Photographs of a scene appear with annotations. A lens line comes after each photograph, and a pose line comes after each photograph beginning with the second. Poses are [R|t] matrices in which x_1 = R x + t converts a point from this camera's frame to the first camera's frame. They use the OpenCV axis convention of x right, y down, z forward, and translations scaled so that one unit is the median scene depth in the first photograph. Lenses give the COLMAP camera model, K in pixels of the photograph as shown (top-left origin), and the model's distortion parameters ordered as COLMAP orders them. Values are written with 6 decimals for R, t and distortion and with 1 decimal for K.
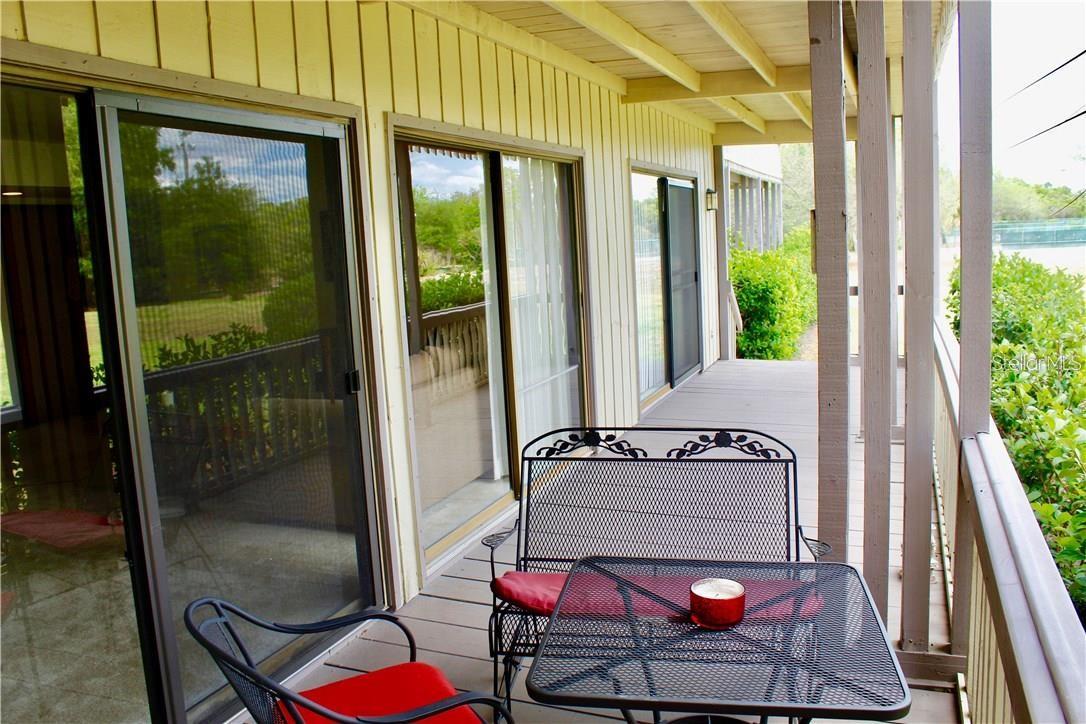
lens RADIAL K [[894.4, 0, 543.0], [0, 894.4, 362.0], [0, 0, 1]] dist [-0.168636, 0.143417]
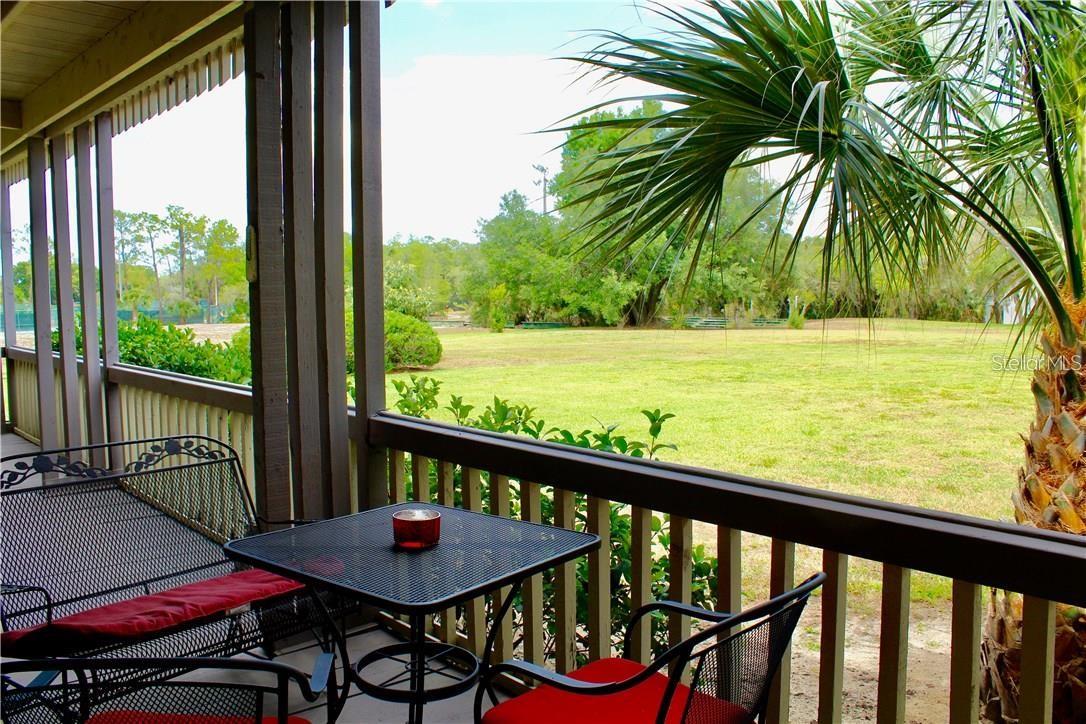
lens RADIAL K [[894.4, 0, 543.0], [0, 894.4, 362.0], [0, 0, 1]] dist [-0.168636, 0.143417]
pose [[0.428129, -0.029071, 0.903250, -0.504123], [0.059762, 0.998205, 0.003800, 0.012523], [-0.901740, 0.052353, 0.429098, 0.197652]]
